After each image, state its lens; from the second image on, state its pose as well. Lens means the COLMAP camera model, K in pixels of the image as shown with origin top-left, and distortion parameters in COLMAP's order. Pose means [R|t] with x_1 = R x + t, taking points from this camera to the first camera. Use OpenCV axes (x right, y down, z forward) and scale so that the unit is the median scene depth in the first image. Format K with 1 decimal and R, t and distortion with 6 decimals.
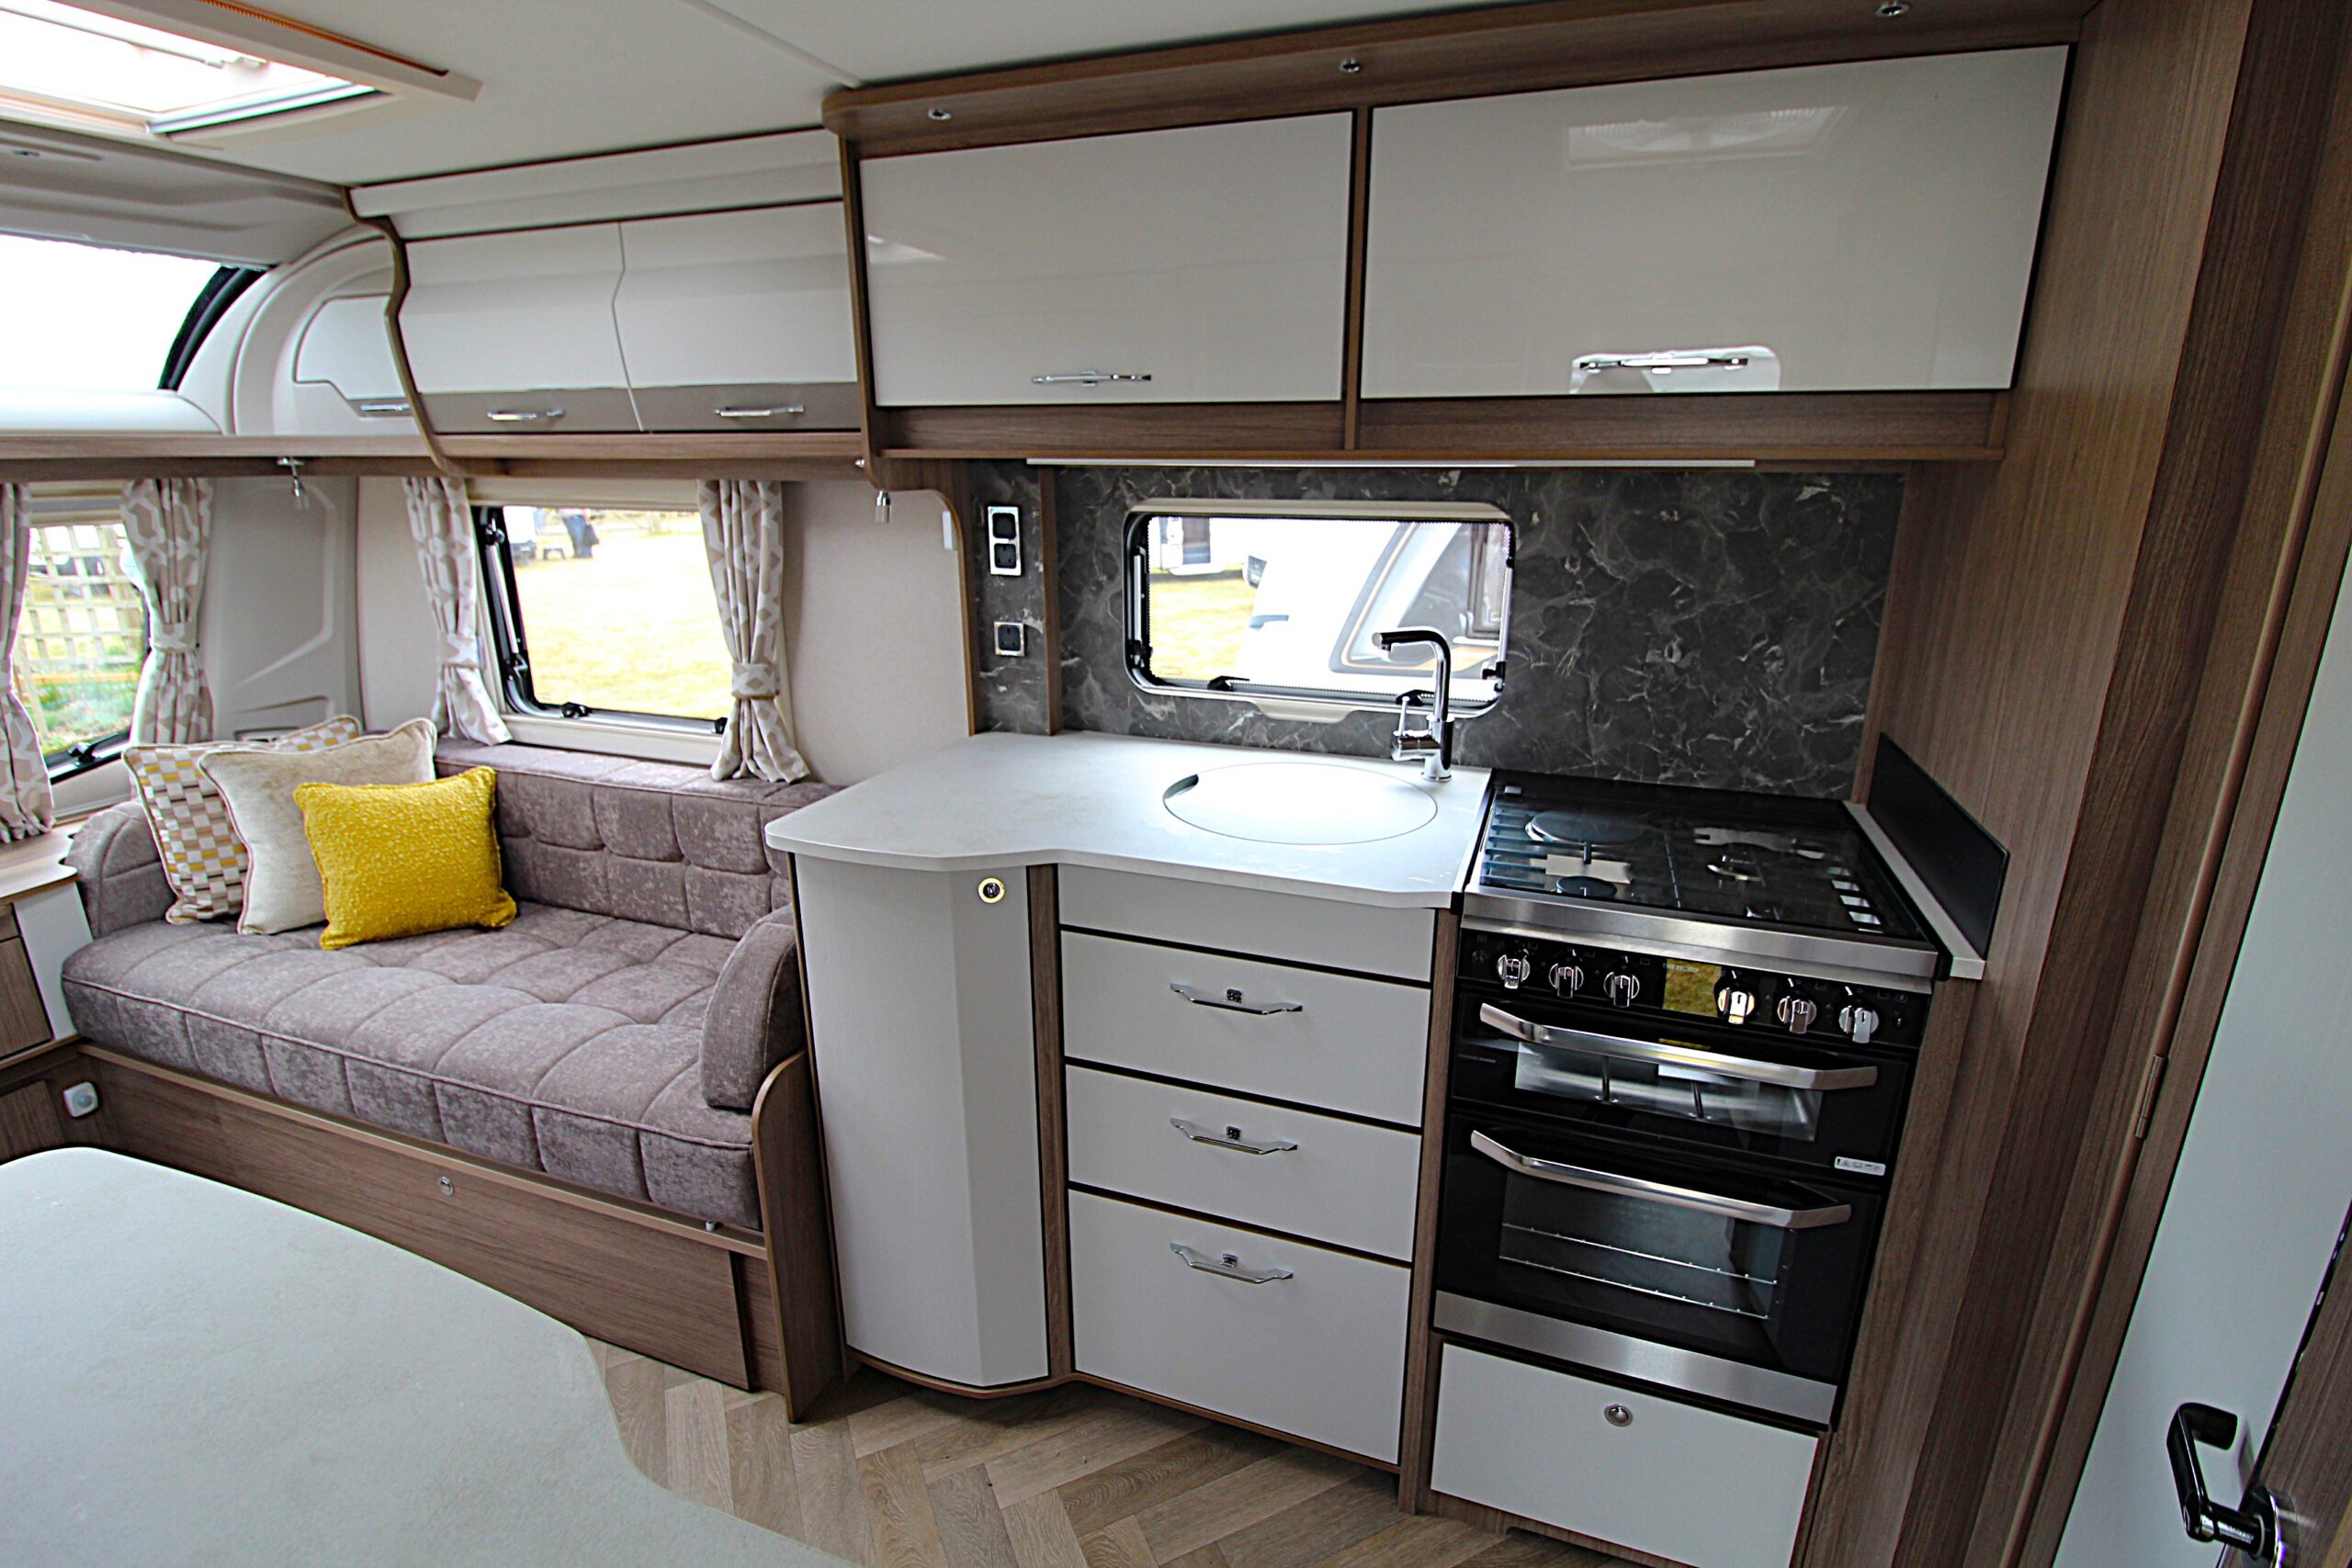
lens RADIAL K [[1095.4, 0, 1180.4], [0, 1095.4, 771.9], [0, 0, 1]] dist [0.002146, -0.014789]
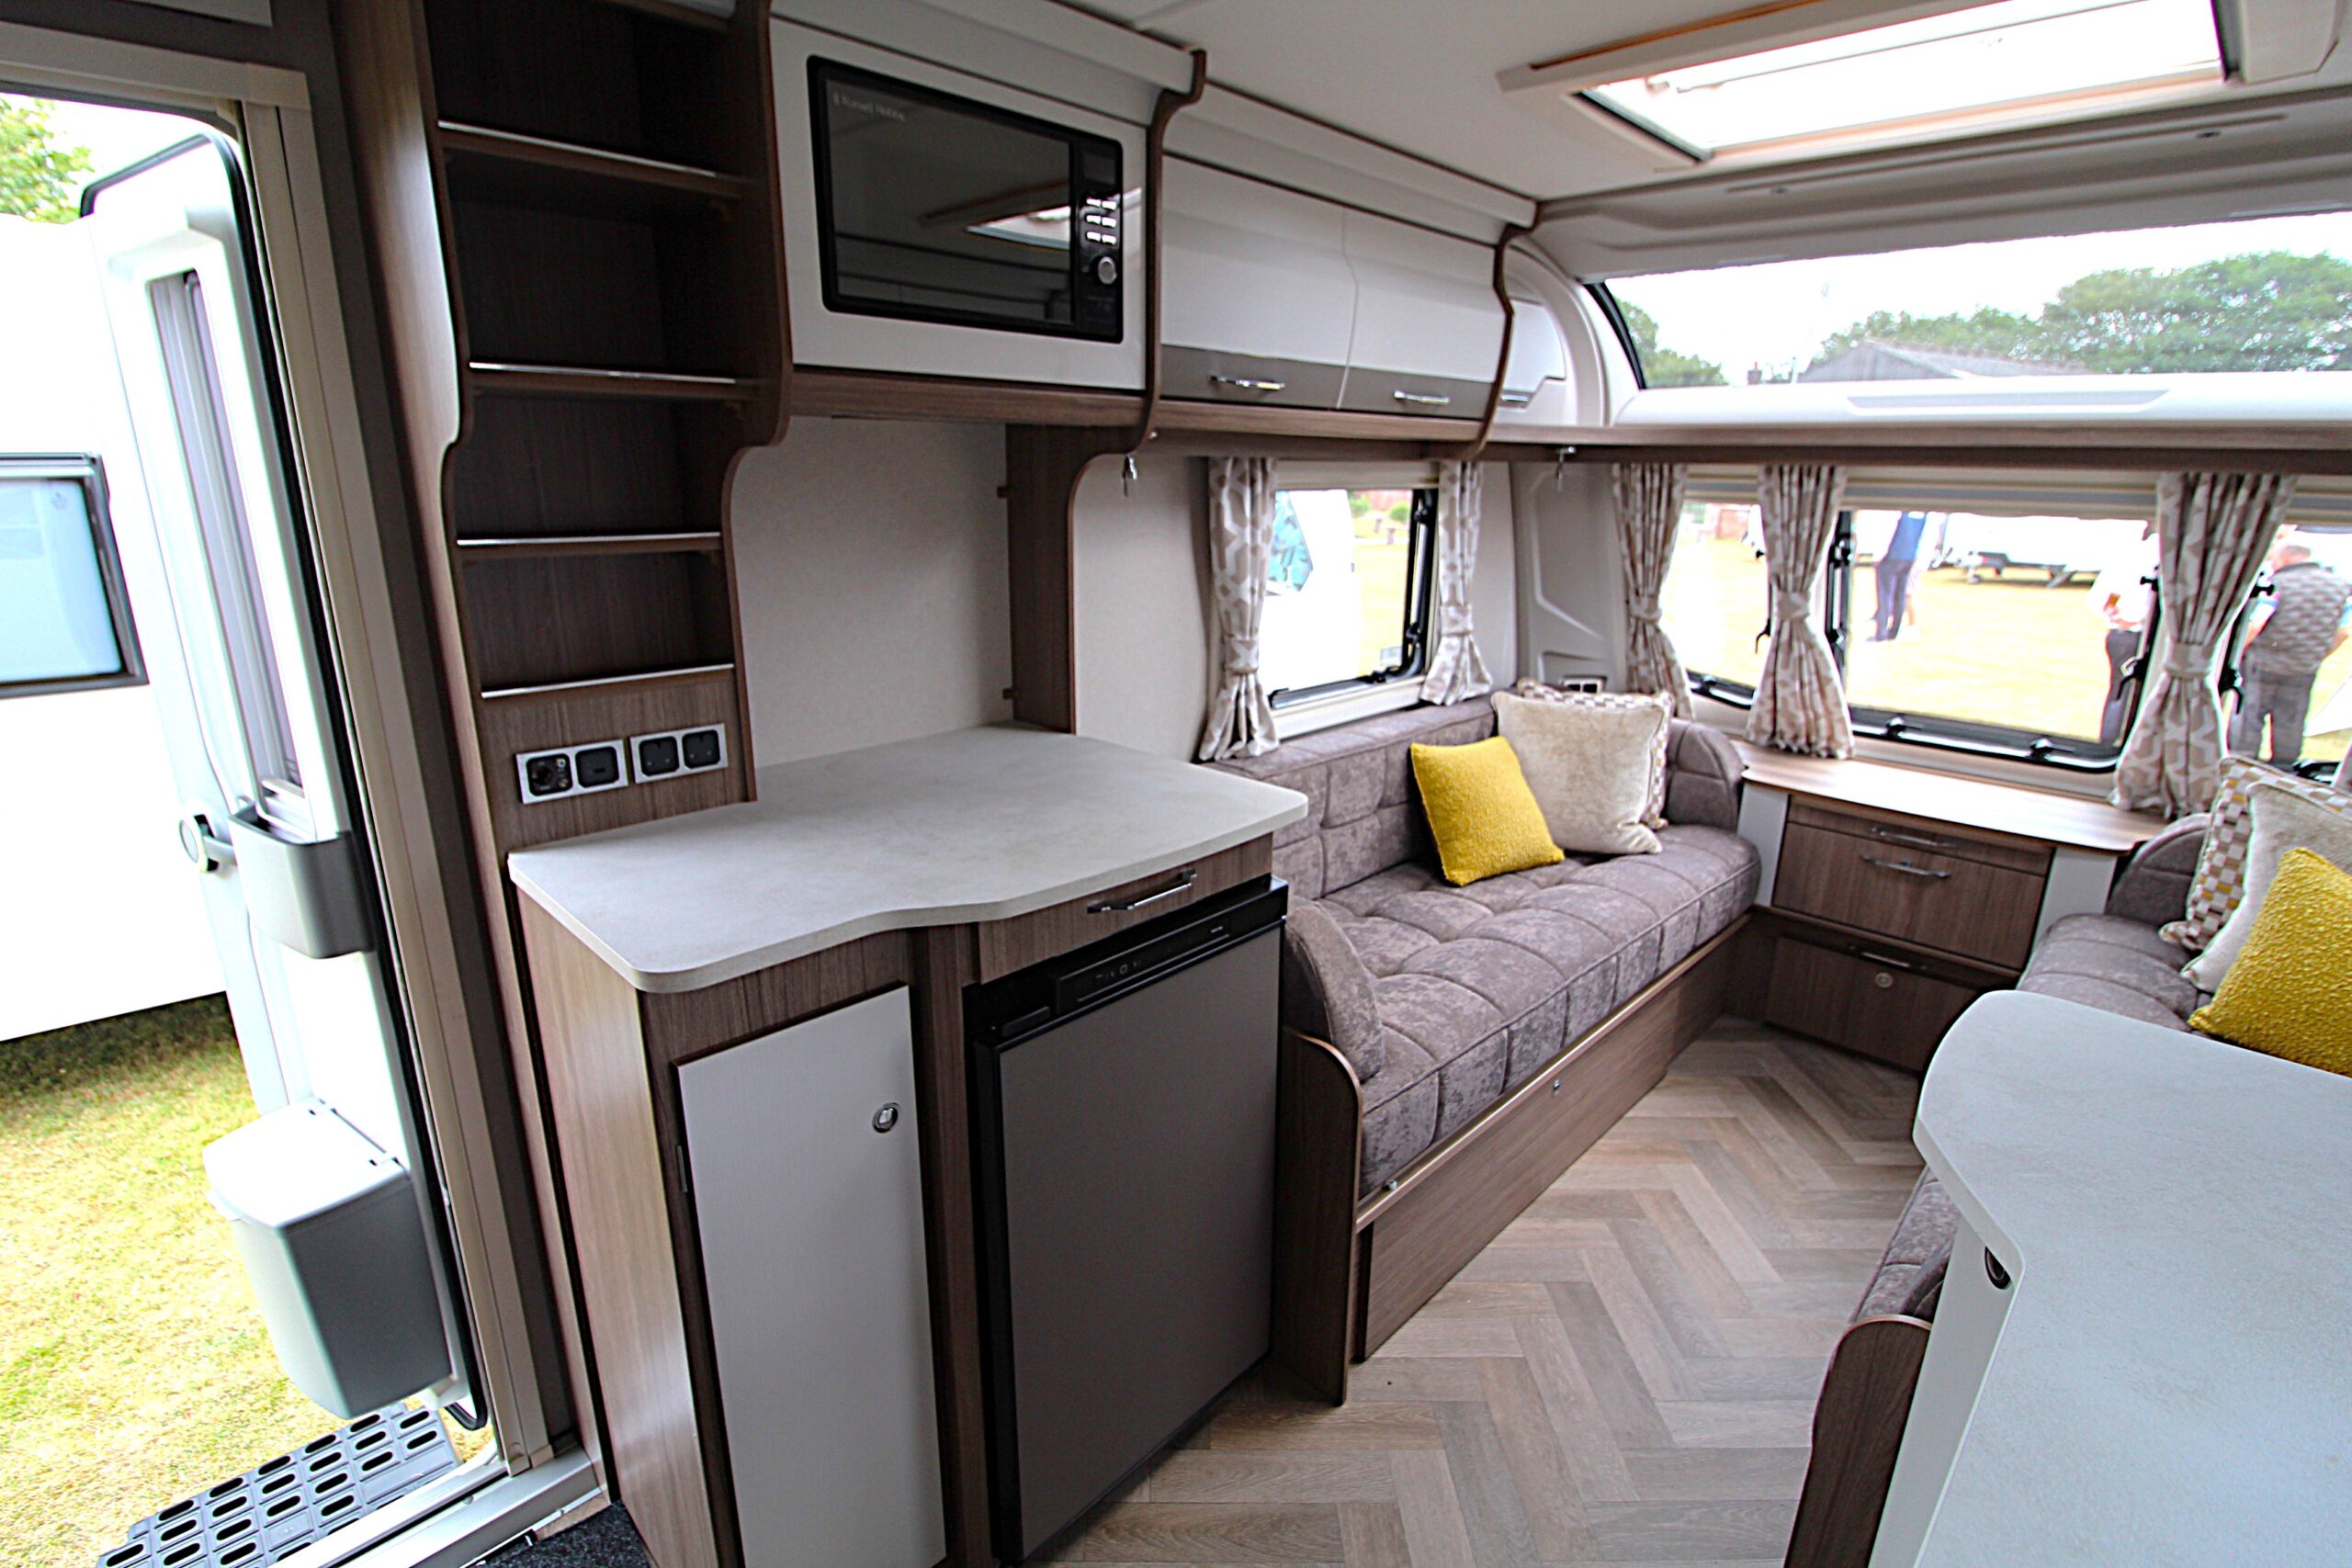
lens RADIAL K [[1095.4, 0, 1180.4], [0, 1095.4, 771.9], [0, 0, 1]] dist [0.002146, -0.014789]
pose [[-0.418369, 0.238414, -0.876428, 0.273303], [-0.264999, 0.890911, 0.368853, -0.129786], [0.868759, 0.386570, -0.309550, 0.560461]]
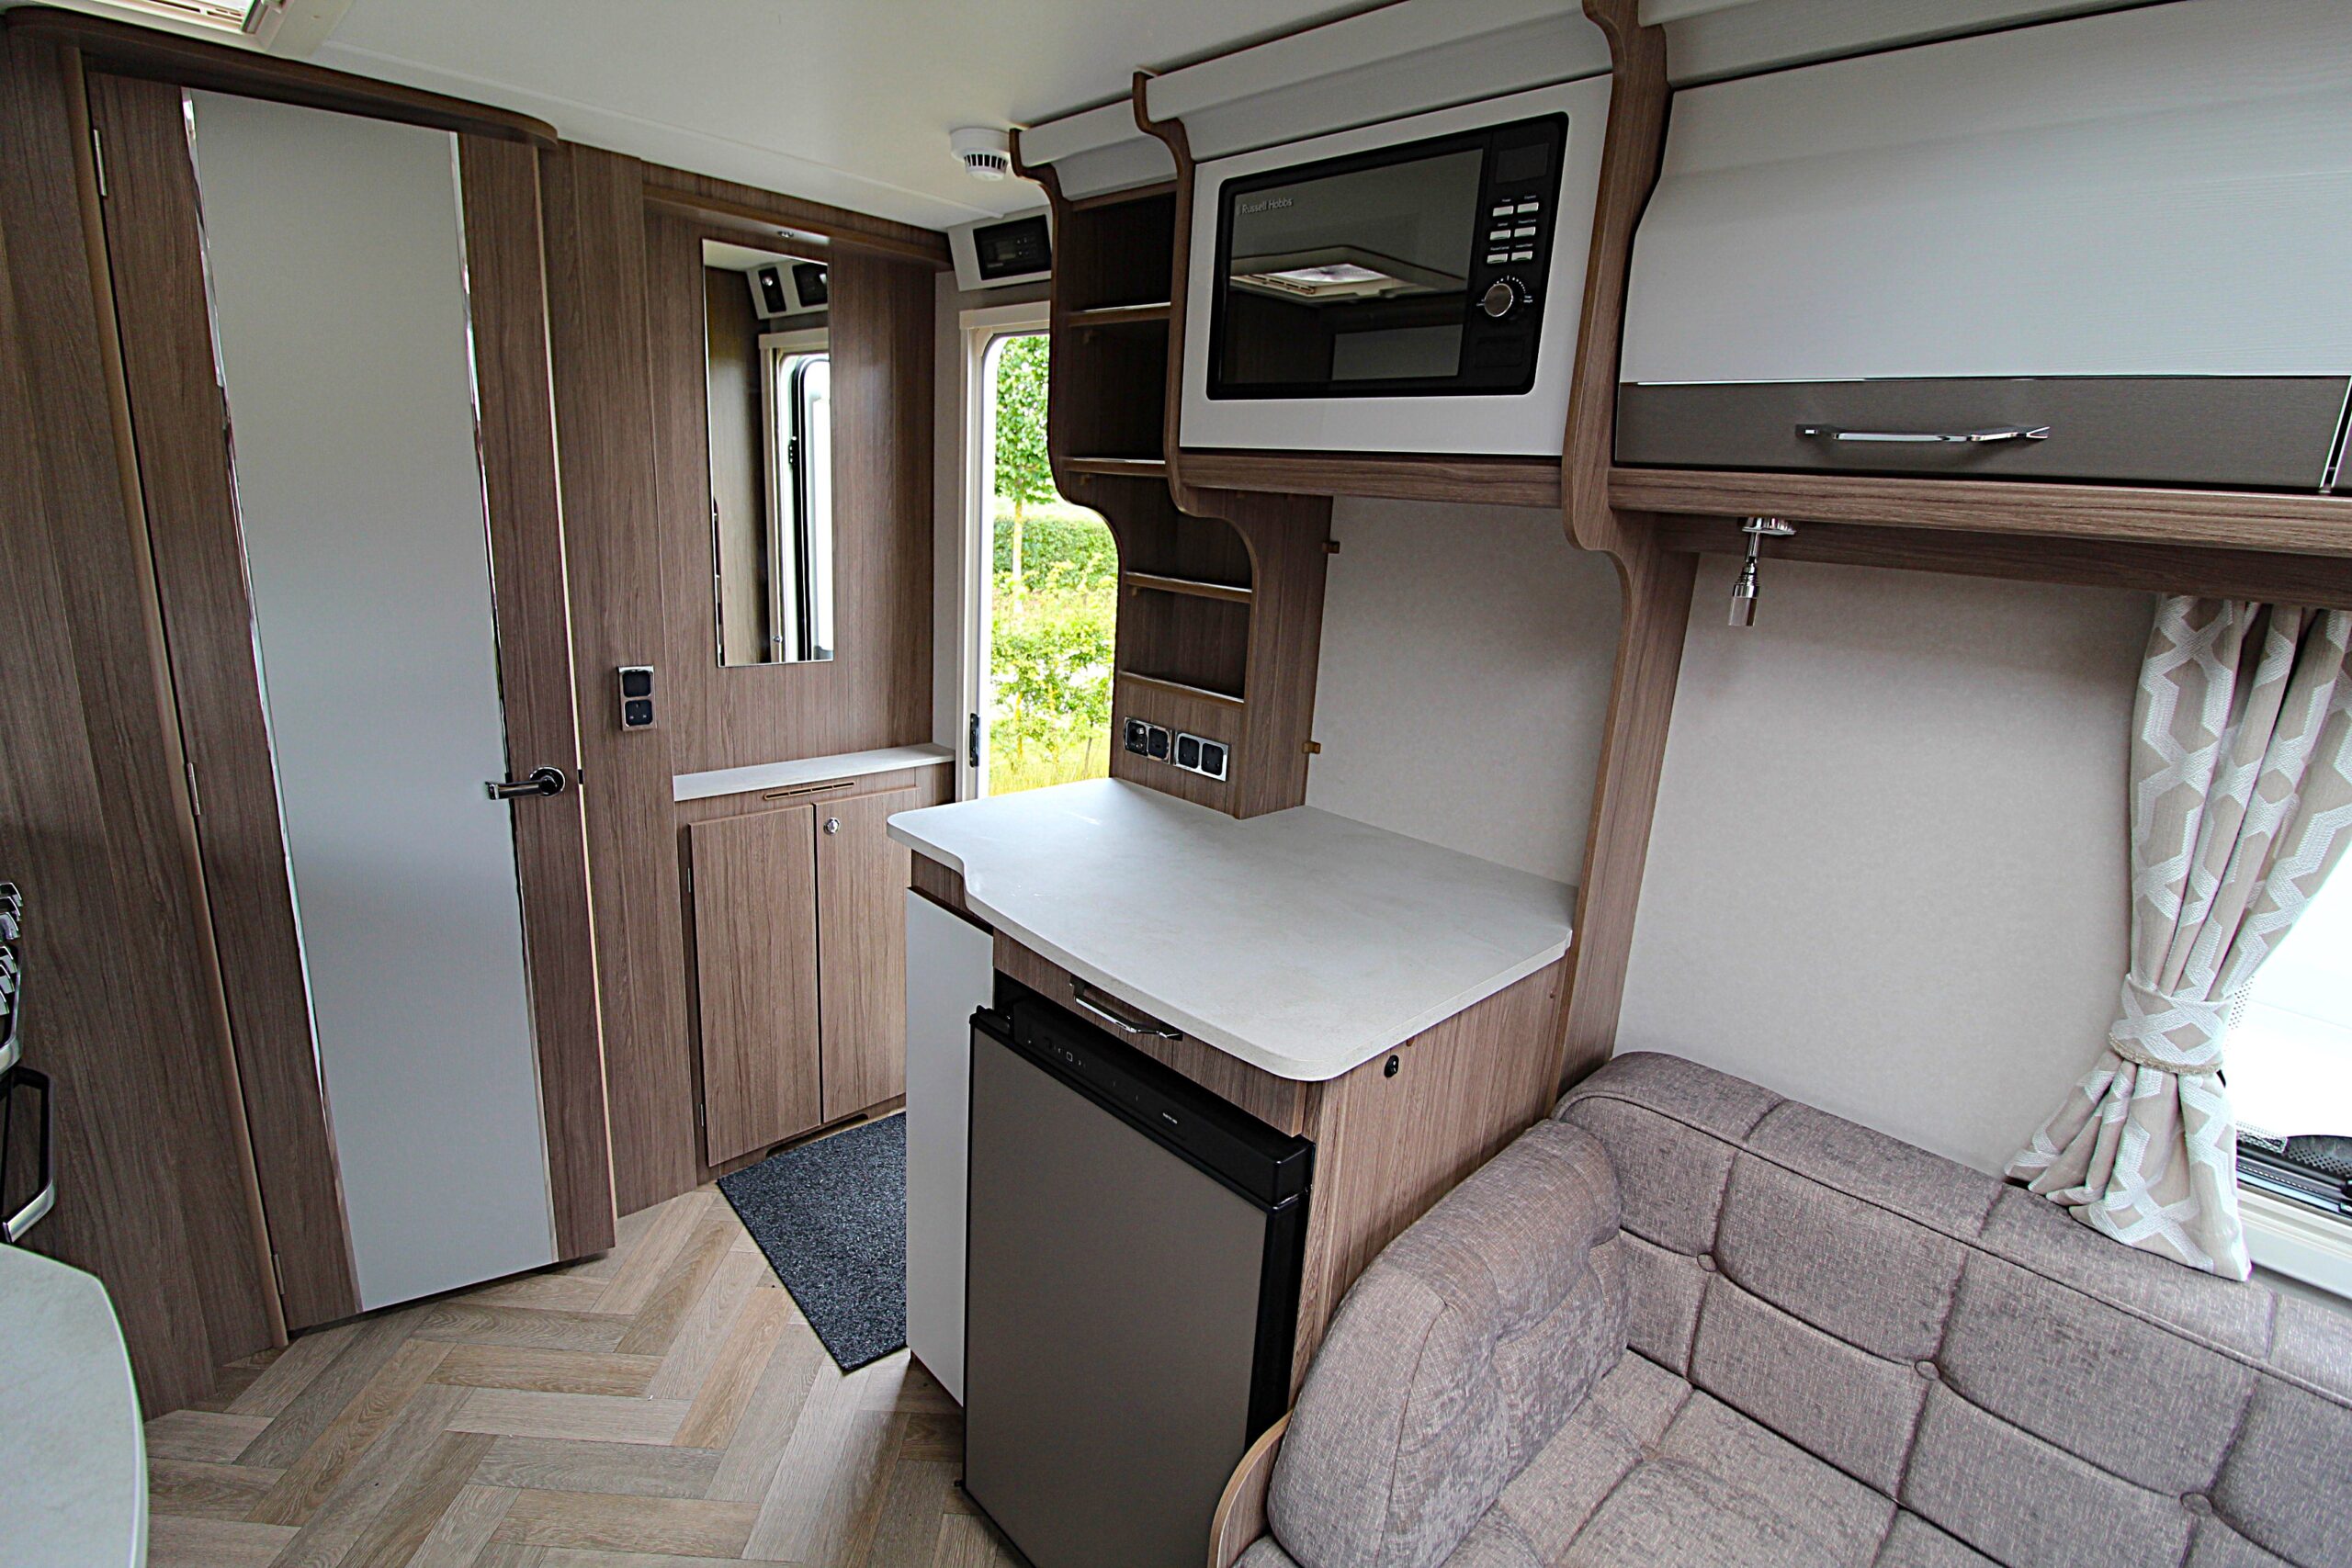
lens RADIAL K [[1095.4, 0, 1180.4], [0, 1095.4, 771.9], [0, 0, 1]] dist [0.002146, -0.014789]
pose [[-0.900305, -0.162250, 0.403889, -0.556436], [0.059526, 0.873310, 0.483515, -0.213787], [-0.431170, 0.459353, -0.776587, 0.759846]]
